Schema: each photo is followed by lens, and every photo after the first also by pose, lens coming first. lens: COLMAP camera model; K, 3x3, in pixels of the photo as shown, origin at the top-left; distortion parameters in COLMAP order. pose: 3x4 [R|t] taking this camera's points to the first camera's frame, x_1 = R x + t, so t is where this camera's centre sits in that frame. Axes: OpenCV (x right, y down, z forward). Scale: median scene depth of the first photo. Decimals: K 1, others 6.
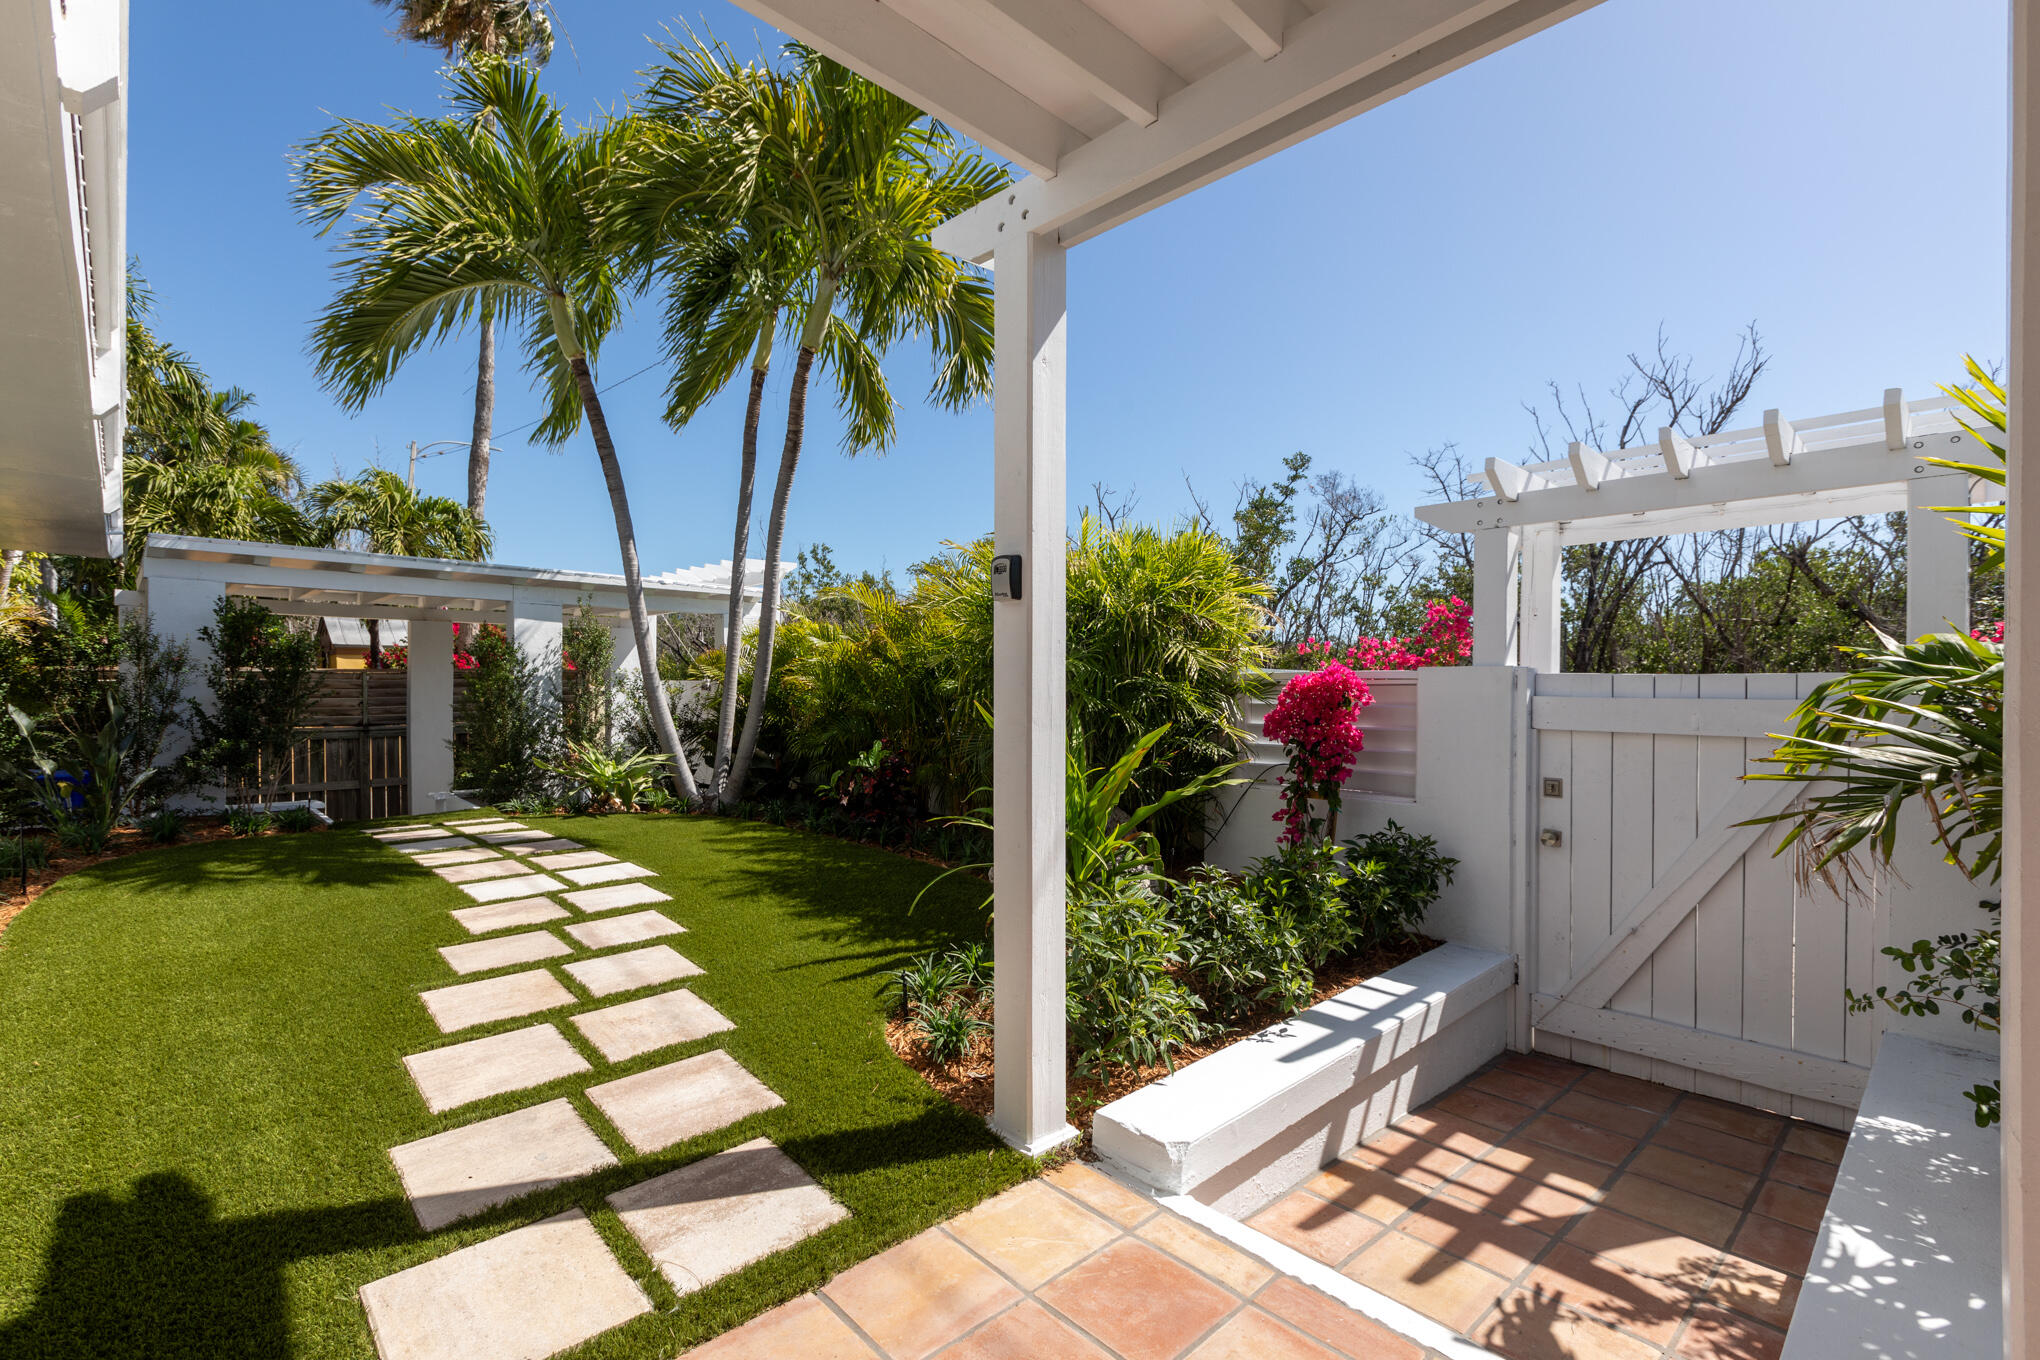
lens RADIAL K [[919.9, 0, 1015.3], [0, 919.9, 682.2], [0, 0, 1]] dist [0.002700, -0.001040]
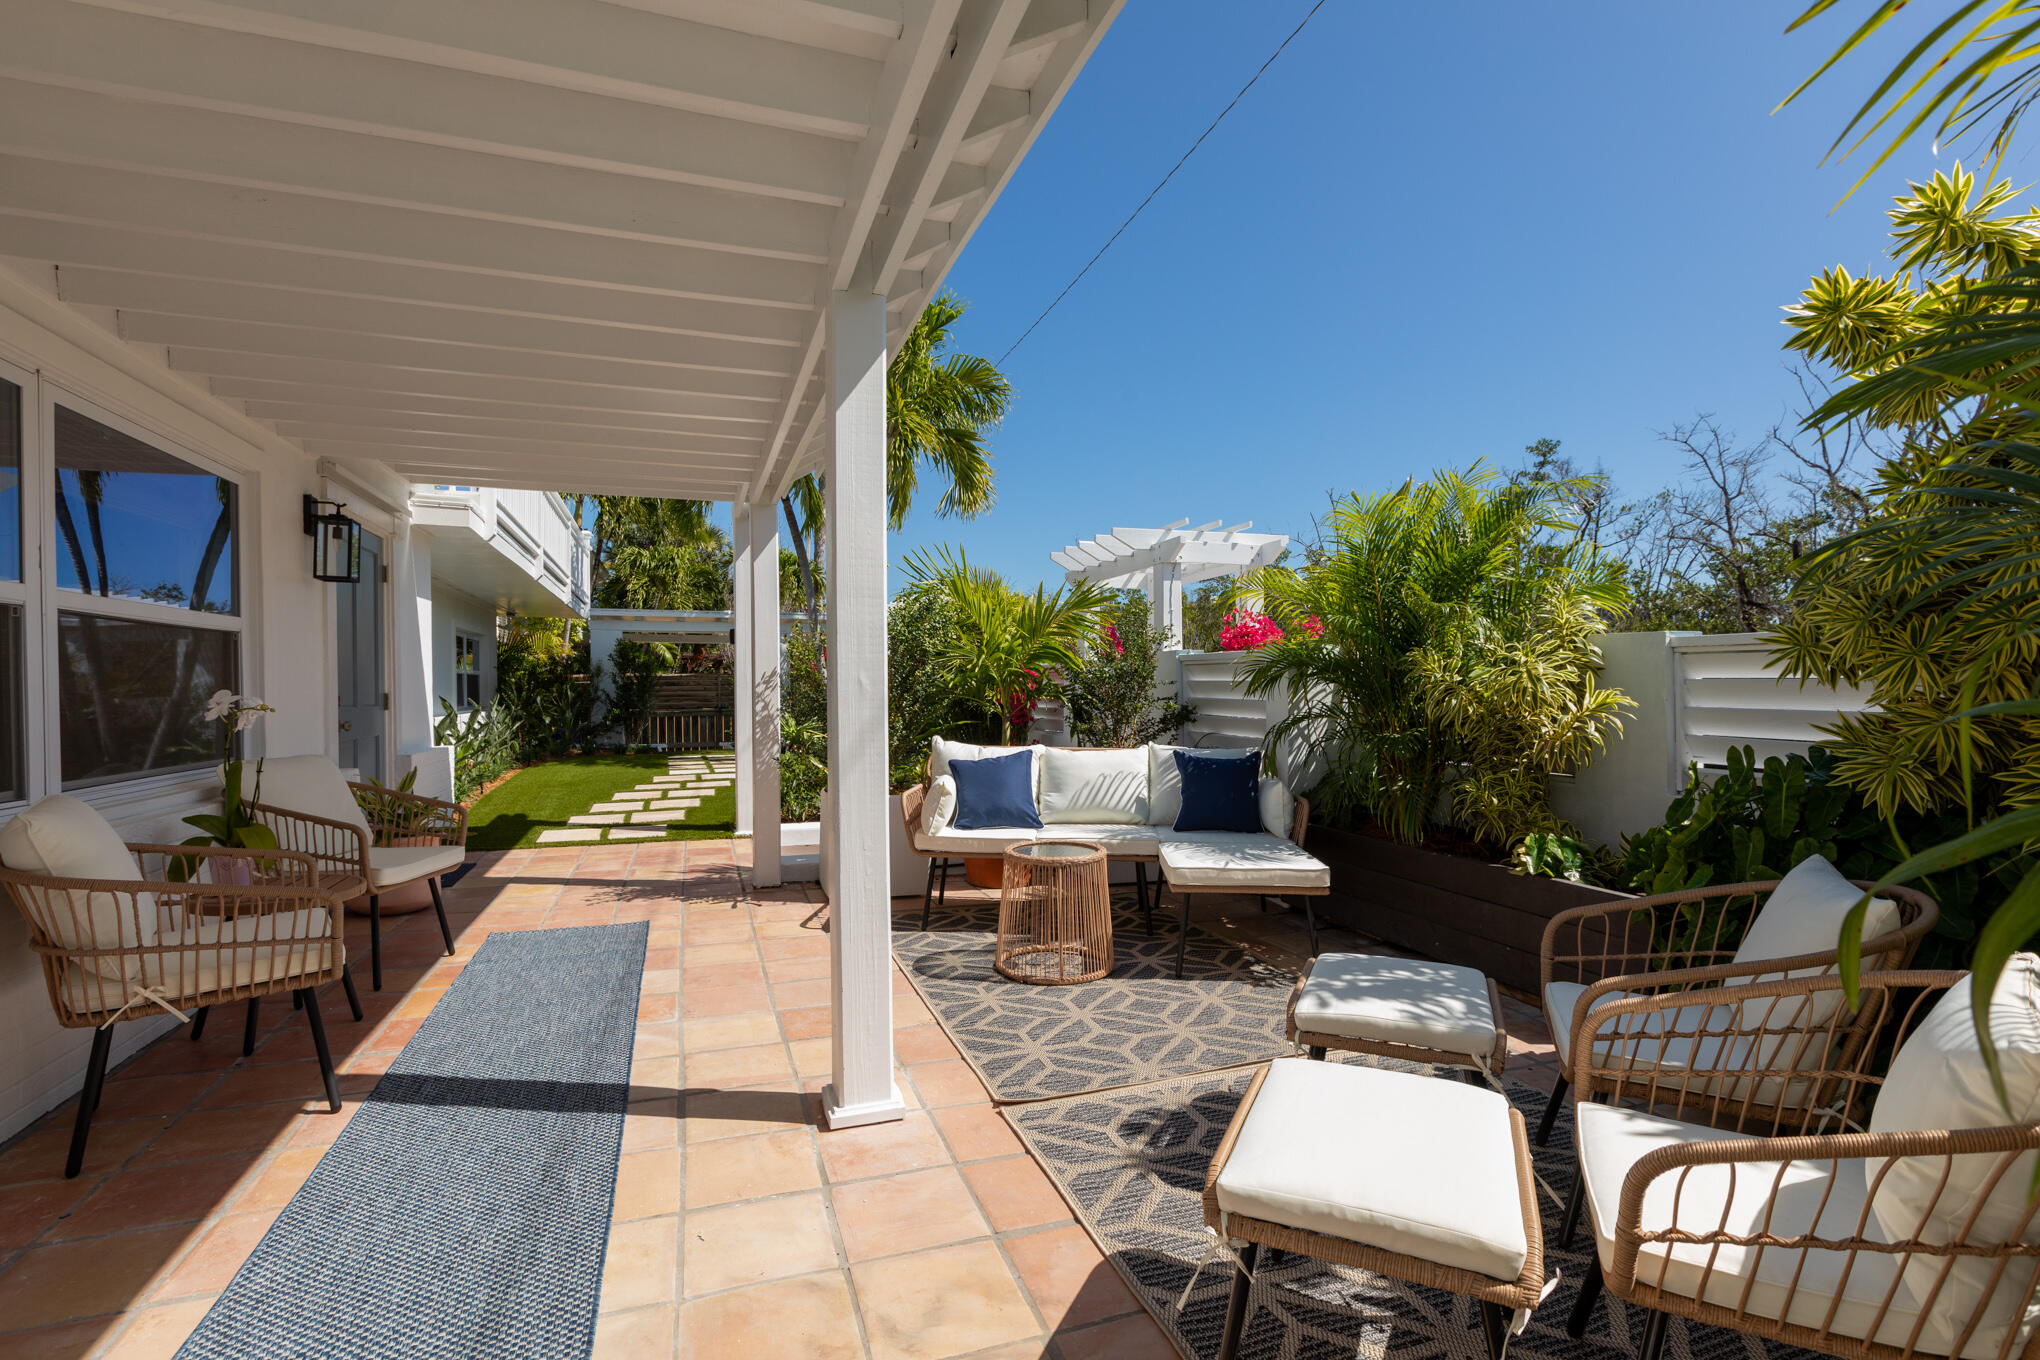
lens RADIAL K [[919.9, 0, 1014.8], [0, 919.9, 683.2], [0, 0, 1]] dist [0.002700, -0.001040]
pose [[0.912820, -0.011720, -0.408193, 0.708513], [0.012238, 0.999924, -0.001343, 0.017539], [0.408178, -0.003770, 0.912895, -0.447482]]
